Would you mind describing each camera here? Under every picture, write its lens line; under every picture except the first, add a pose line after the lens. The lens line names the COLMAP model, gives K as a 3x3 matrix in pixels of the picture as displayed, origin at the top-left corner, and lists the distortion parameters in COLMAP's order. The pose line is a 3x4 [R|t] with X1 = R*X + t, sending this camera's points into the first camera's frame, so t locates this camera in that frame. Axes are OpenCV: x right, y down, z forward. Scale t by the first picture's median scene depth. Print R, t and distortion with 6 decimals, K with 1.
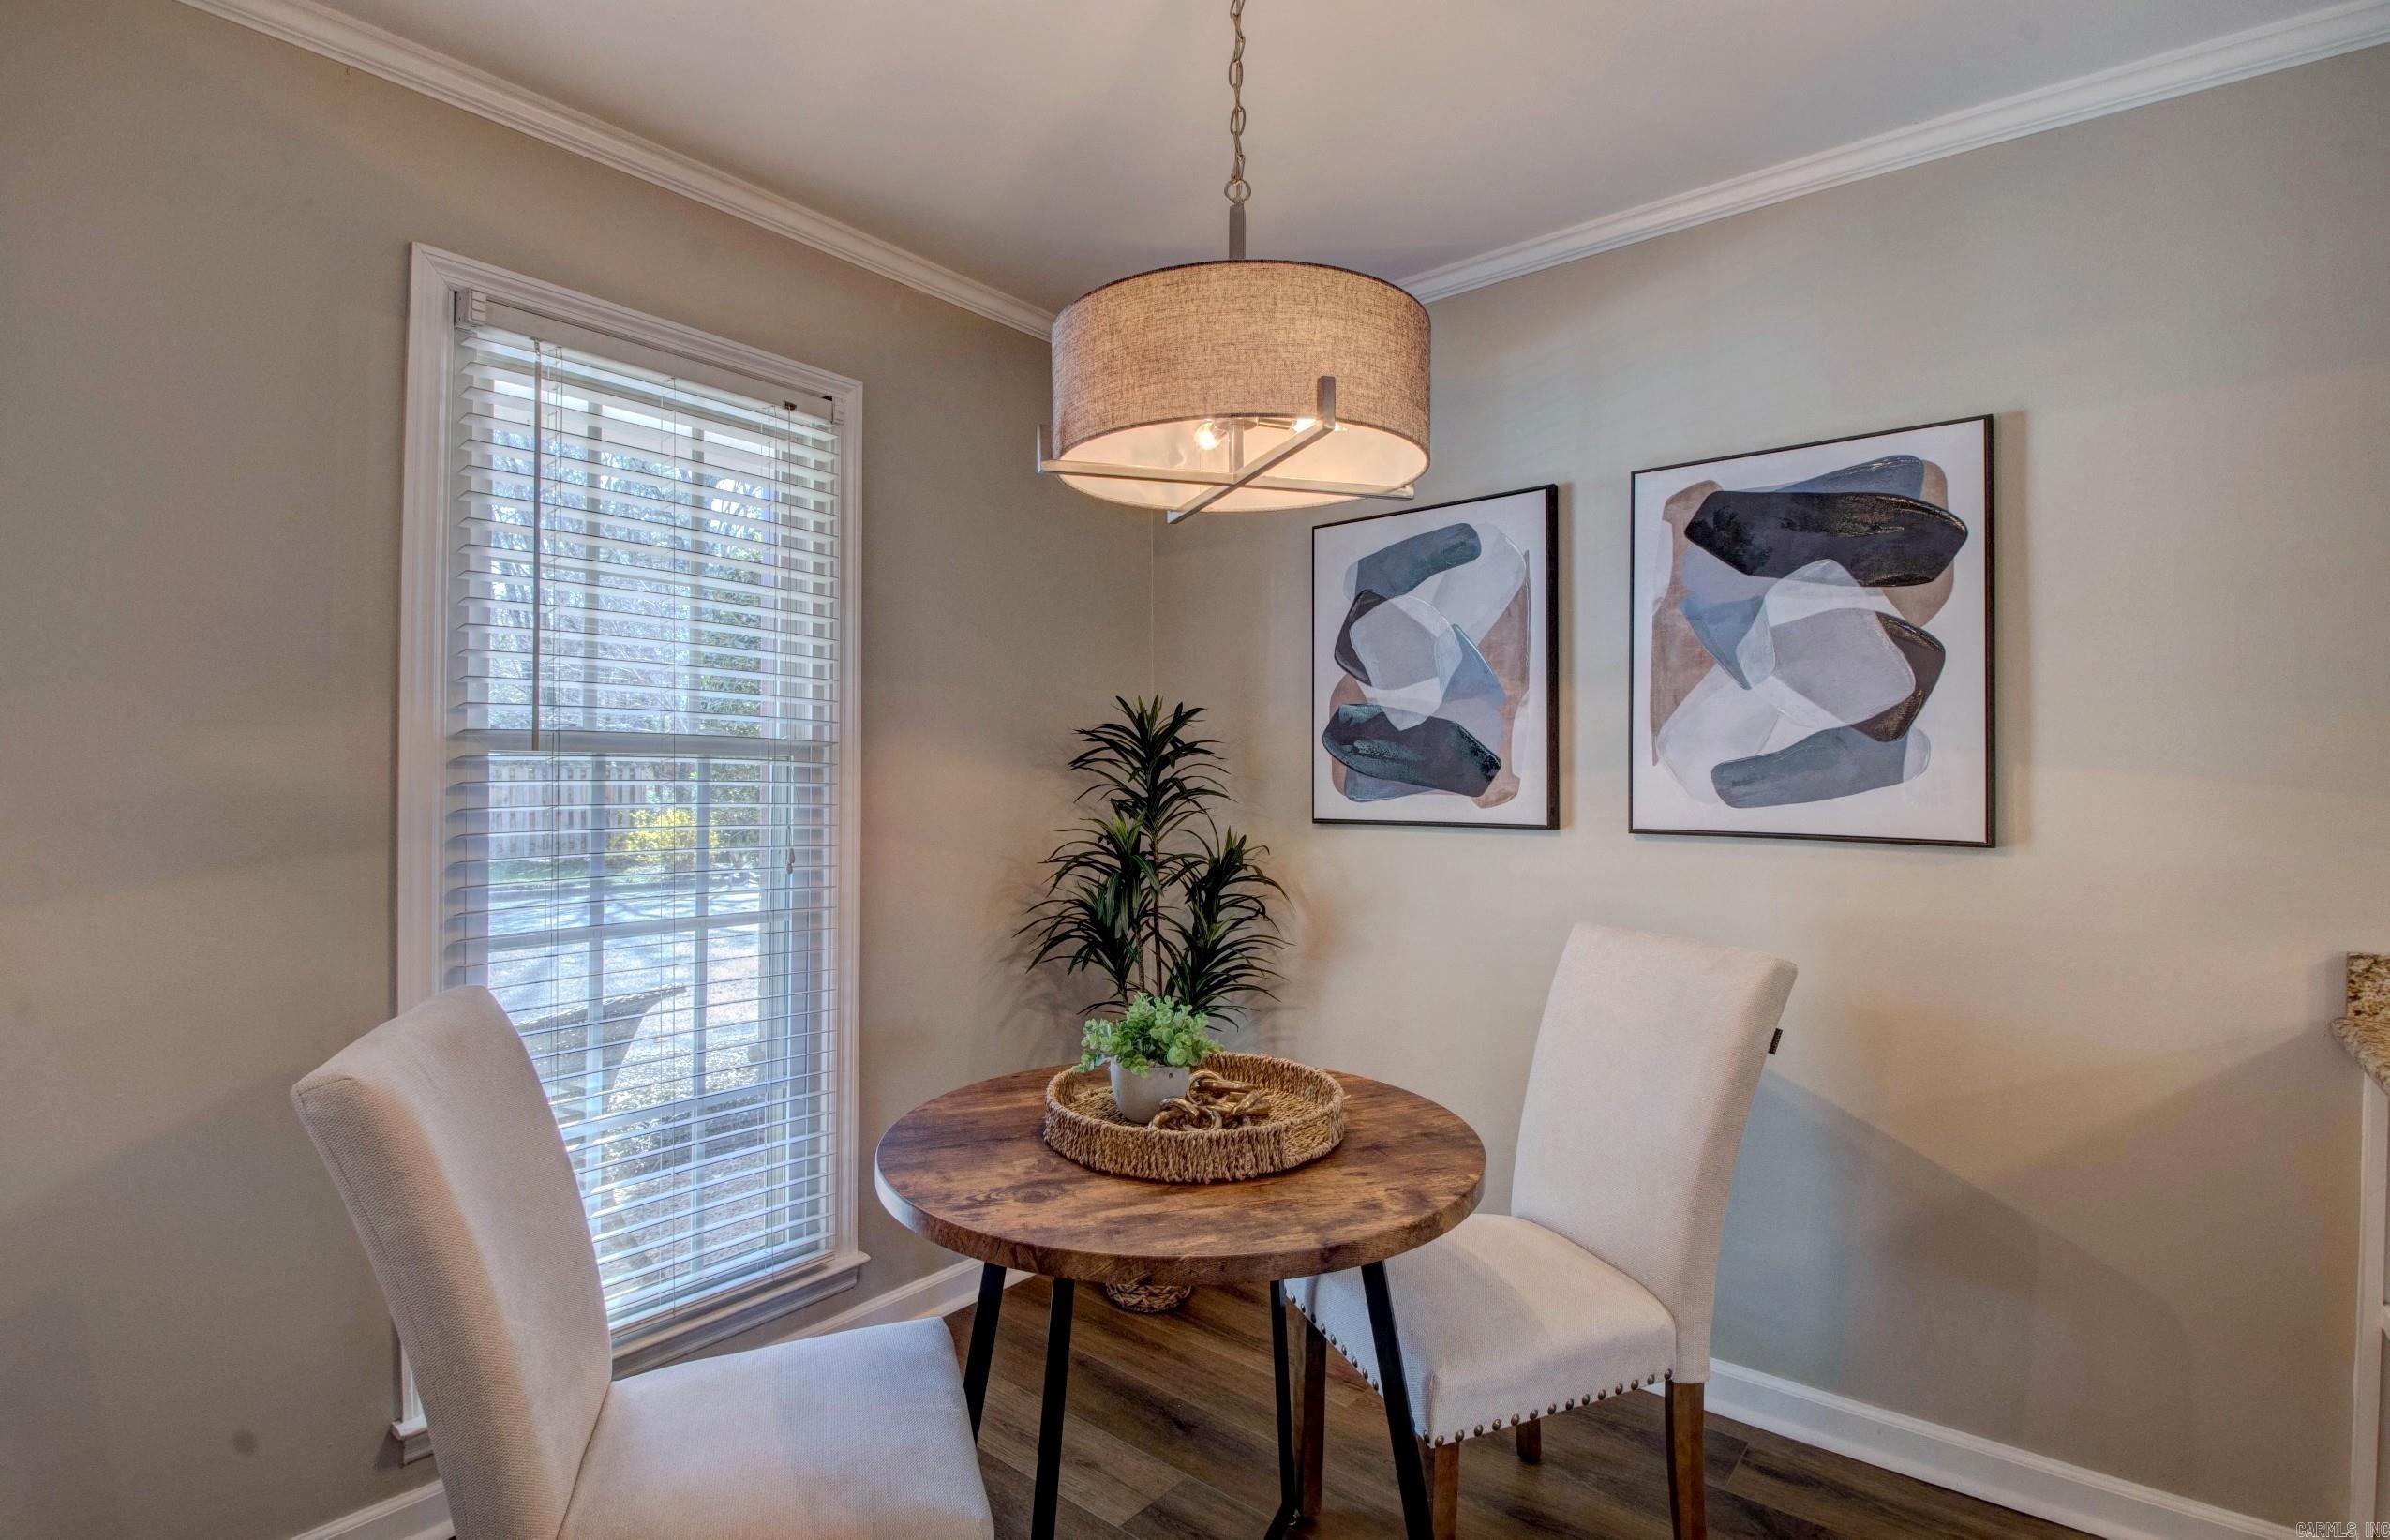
lens RADIAL K [[1121.0, 0, 1182.5], [0, 1121.0, 756.4], [0, 0, 1]] dist [0.006109, -0.018759]
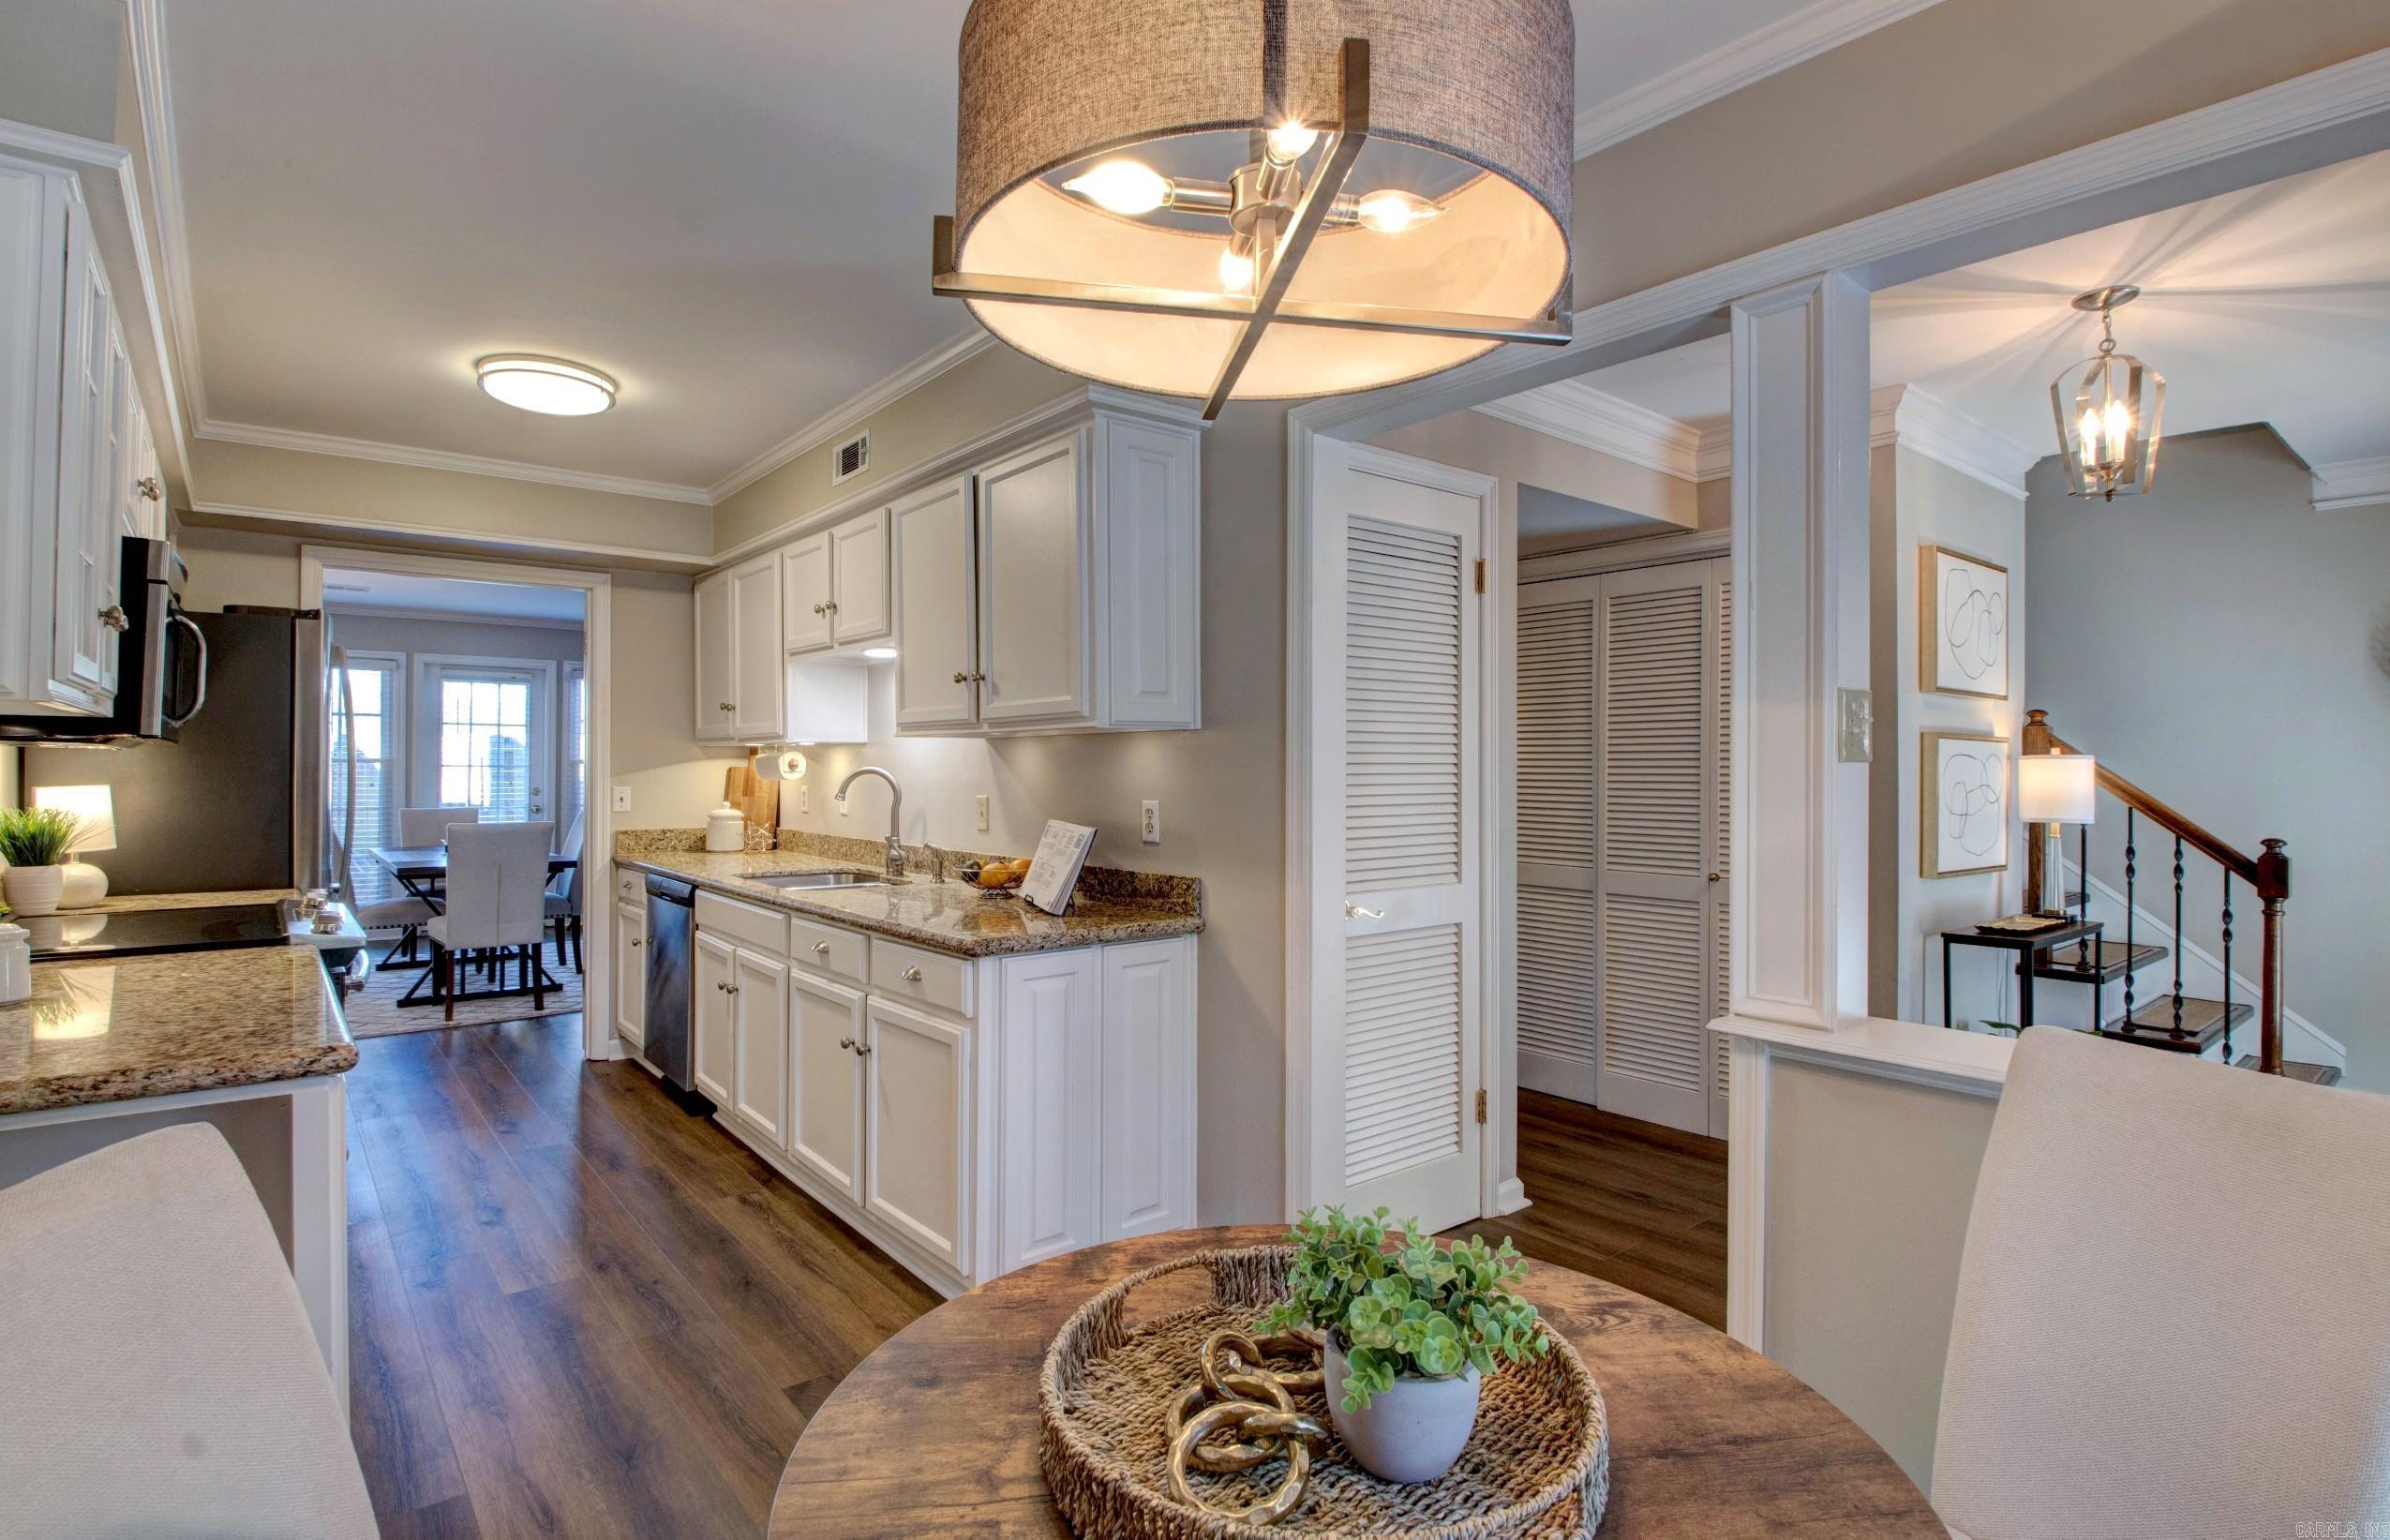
lens RADIAL K [[1131.3, 0, 1197.9], [0, 1131.3, 762.4], [0, 0, 1]] dist [0.000570, -0.000450]
pose [[-0.982420, -0.005740, 0.186594, -0.025068], [-0.008728, 0.999846, -0.015195, 0.009687], [-0.186478, -0.016556, -0.982320, 1.139230]]
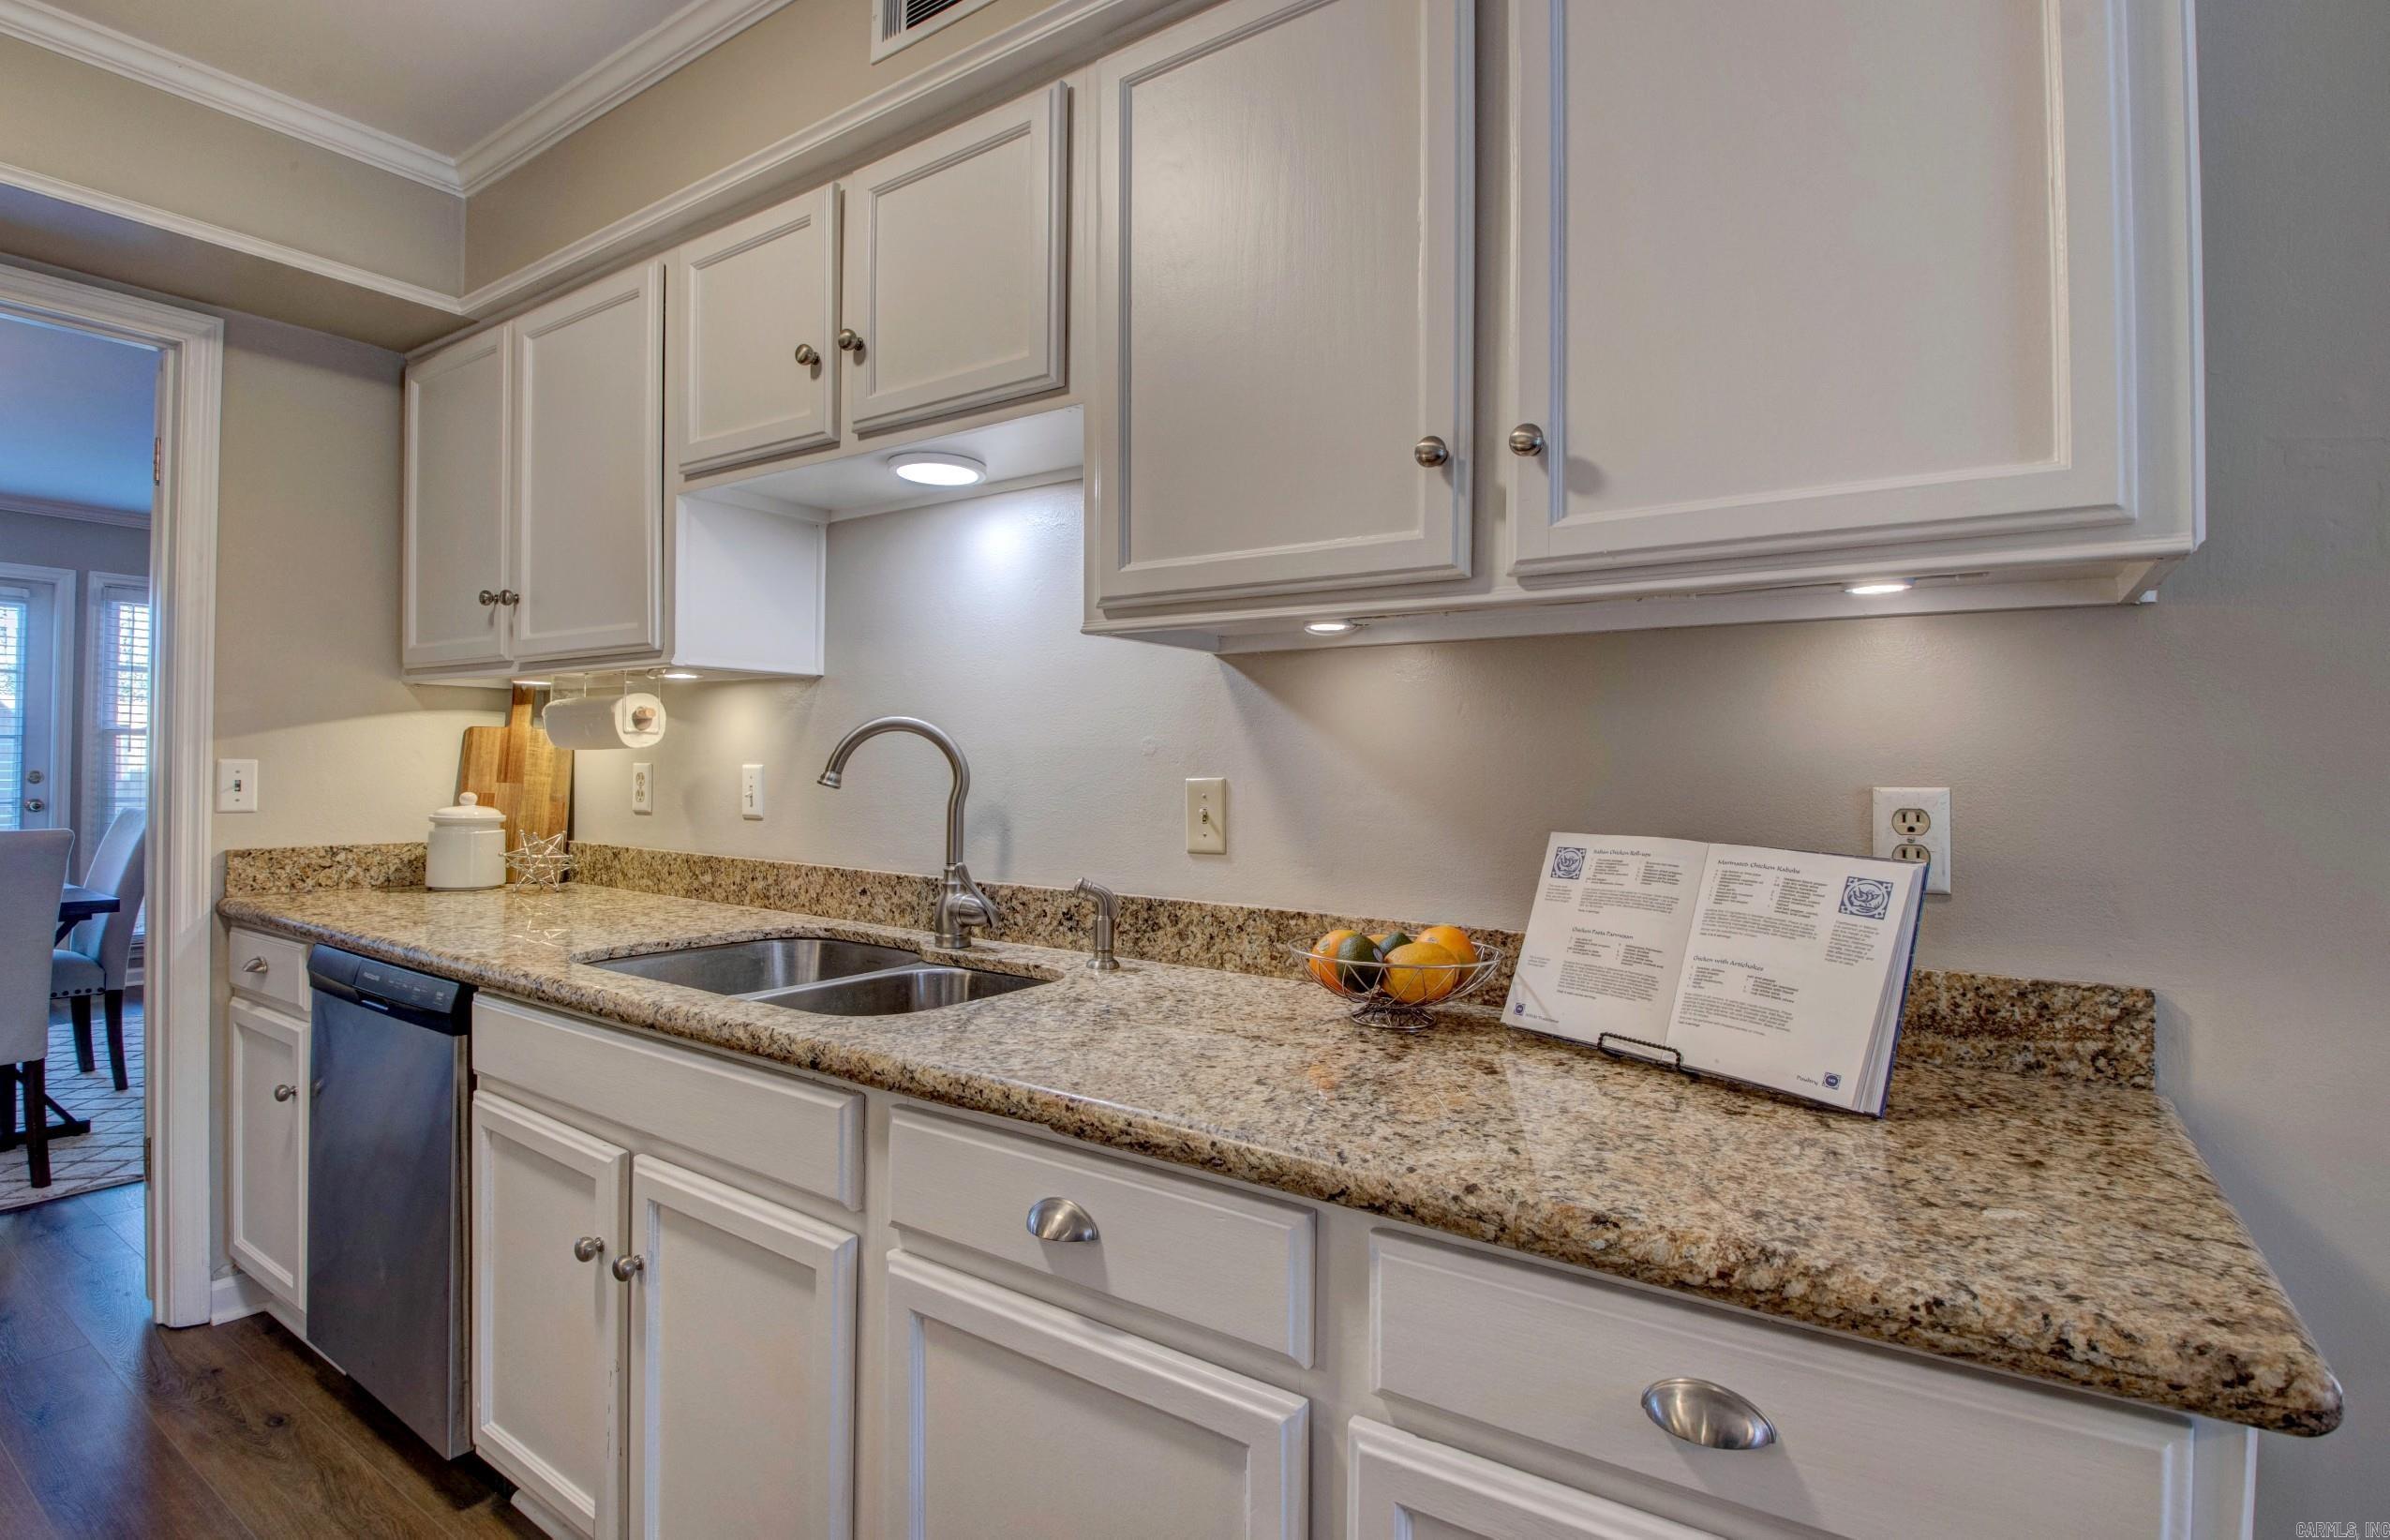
lens RADIAL K [[1143.9, 0, 1193.5], [0, 1143.9, 758.6], [0, 0, 1]] dist [-0.002236, -0.015026]
pose [[-0.996376, -0.018280, -0.083074, 0.714710], [-0.016757, 0.999679, -0.018989, 0.039196], [0.083395, -0.017528, -0.996362, 0.284075]]
